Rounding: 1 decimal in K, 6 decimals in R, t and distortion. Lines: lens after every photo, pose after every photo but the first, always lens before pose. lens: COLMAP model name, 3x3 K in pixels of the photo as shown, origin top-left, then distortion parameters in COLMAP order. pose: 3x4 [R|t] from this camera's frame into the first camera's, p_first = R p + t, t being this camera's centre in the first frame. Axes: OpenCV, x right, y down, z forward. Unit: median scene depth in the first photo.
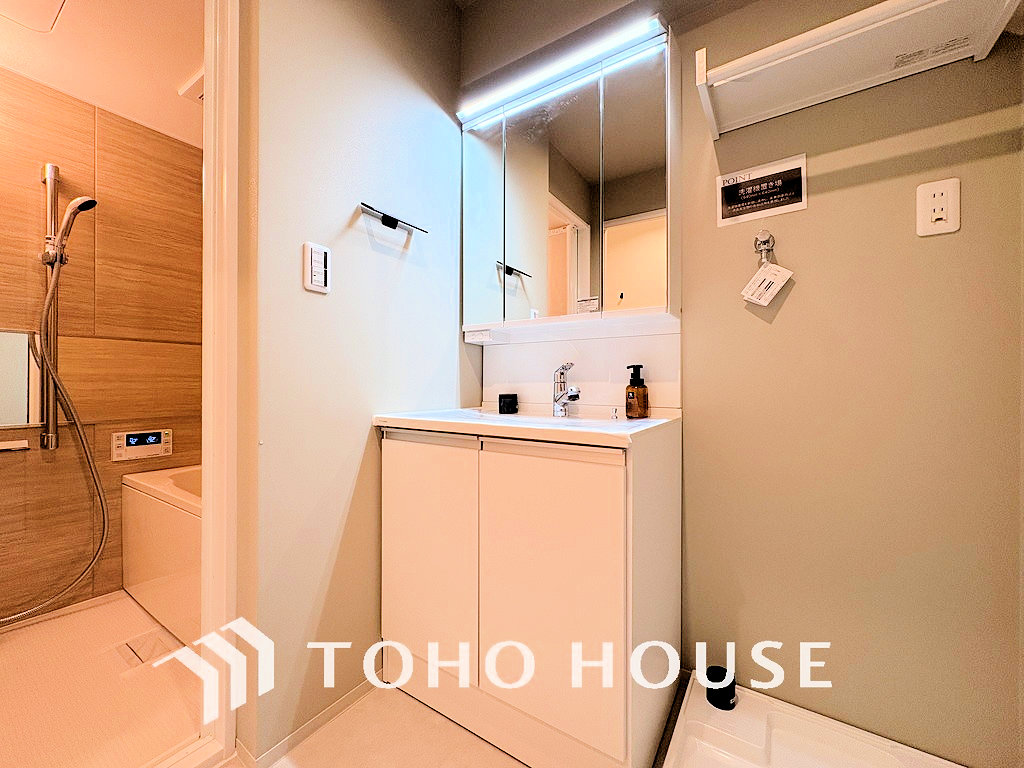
lens RADIAL K [[407.7, 0, 509.9], [0, 407.7, 382.3], [0, 0, 1]] dist [-0.001356, 0.000355]
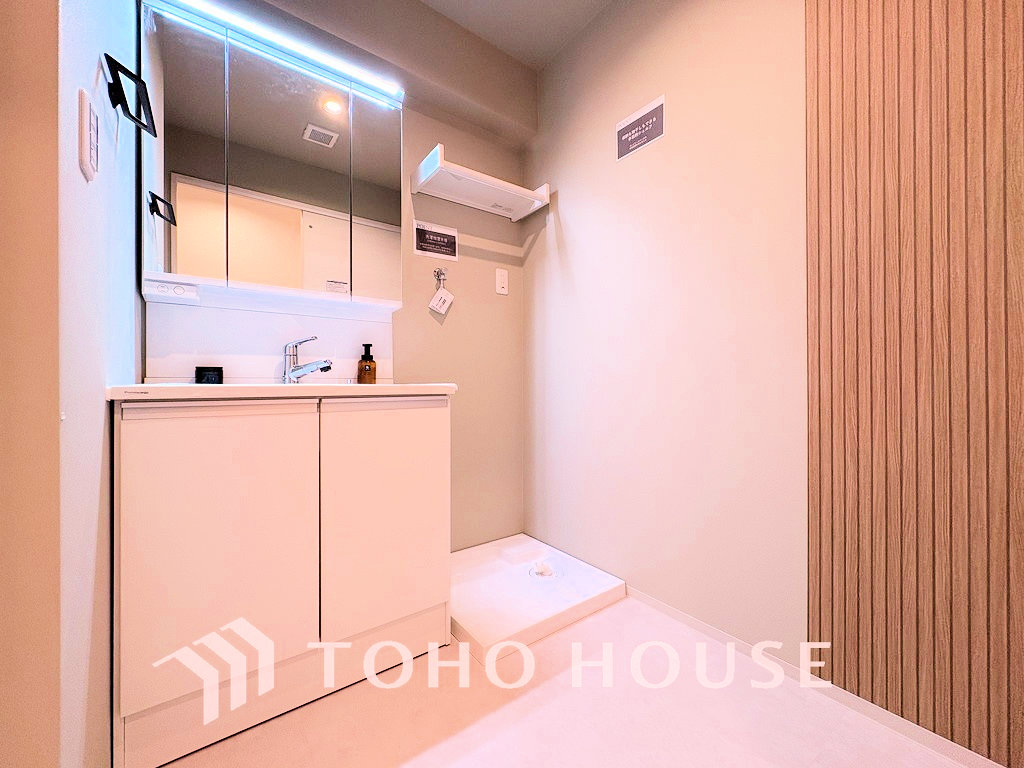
lens RADIAL K [[407.7, 0, 501.8], [0, 407.7, 382.7], [0, 0, 1]] dist [-0.001356, 0.000355]
pose [[0.355609, -0.000705, 0.934634, -0.743354], [-0.001504, 0.999998, 0.001327, 0.077225], [-0.934634, -0.001878, 0.355607, 0.187610]]
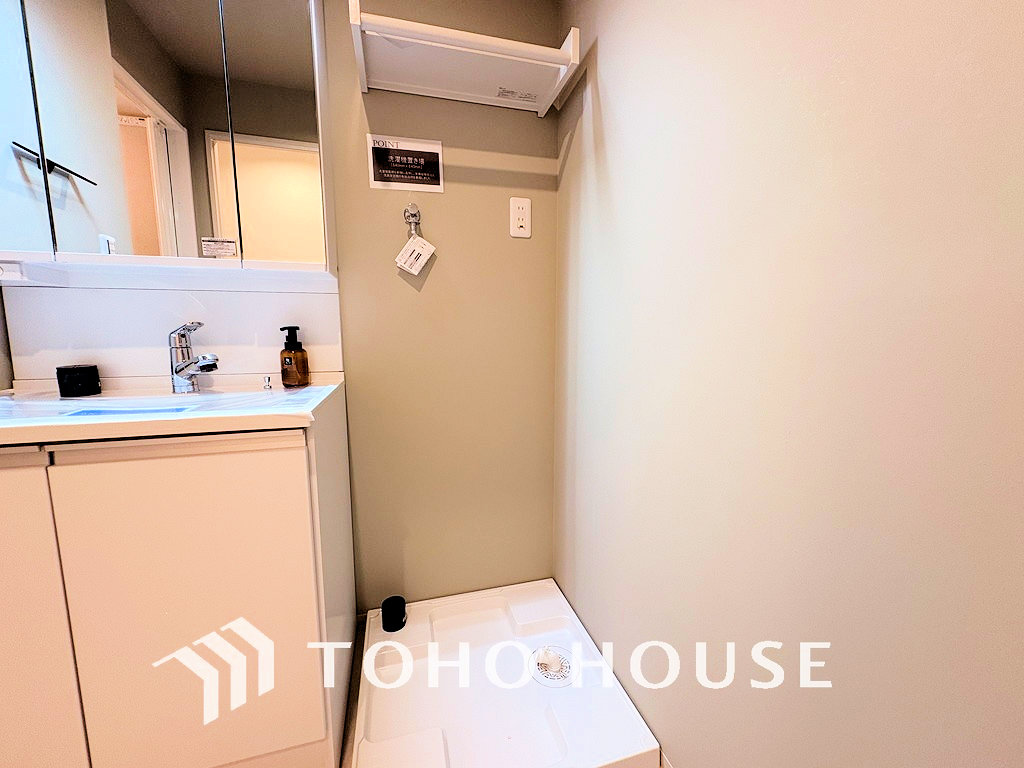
lens RADIAL K [[407.7, 0, 514.1], [0, 407.7, 383.2], [0, 0, 1]] dist [-0.001356, 0.000355]
pose [[0.648212, -0.096842, 0.755276, -0.060178], [0.003582, 0.992257, 0.124154, -0.030124], [-0.761451, -0.077773, 0.643540, 0.055723]]
